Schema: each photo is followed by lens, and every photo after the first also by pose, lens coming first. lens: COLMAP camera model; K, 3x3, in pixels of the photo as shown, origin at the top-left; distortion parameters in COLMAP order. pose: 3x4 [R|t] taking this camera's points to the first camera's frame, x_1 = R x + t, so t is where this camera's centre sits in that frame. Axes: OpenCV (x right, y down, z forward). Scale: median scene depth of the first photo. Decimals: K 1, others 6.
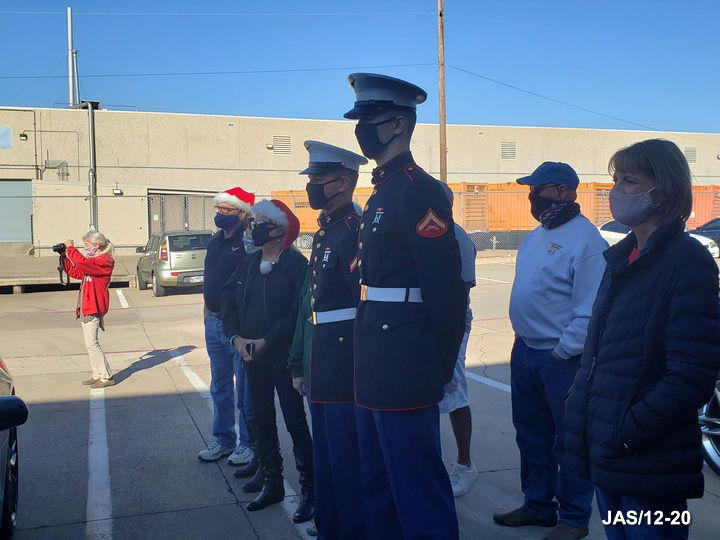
lens RADIAL K [[778.7, 0, 360.0], [0, 778.7, 270.0], [0, 0, 1]] dist [0.222039, -0.612695]
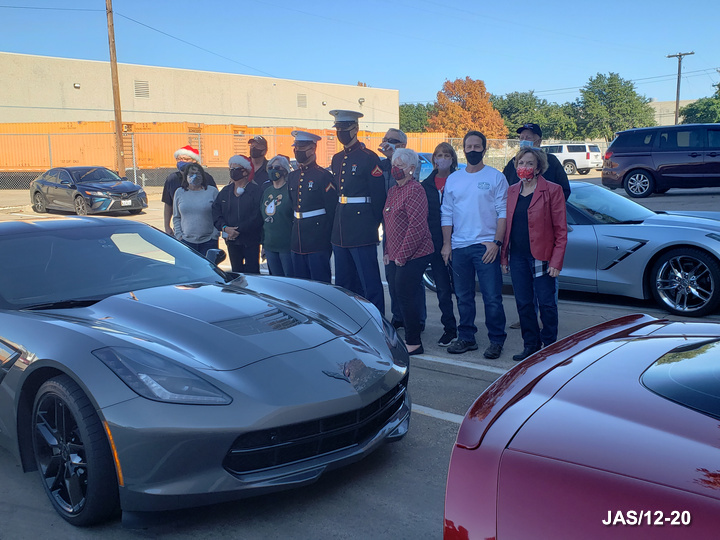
lens RADIAL K [[778.7, 0, 360.0], [0, 778.7, 270.0], [0, 0, 1]] dist [0.222039, -0.612695]
pose [[0.884165, -0.071233, 0.461713, -0.493801], [0.034418, 0.995554, 0.087684, 0.016377], [-0.465906, -0.061636, 0.882685, -0.523510]]
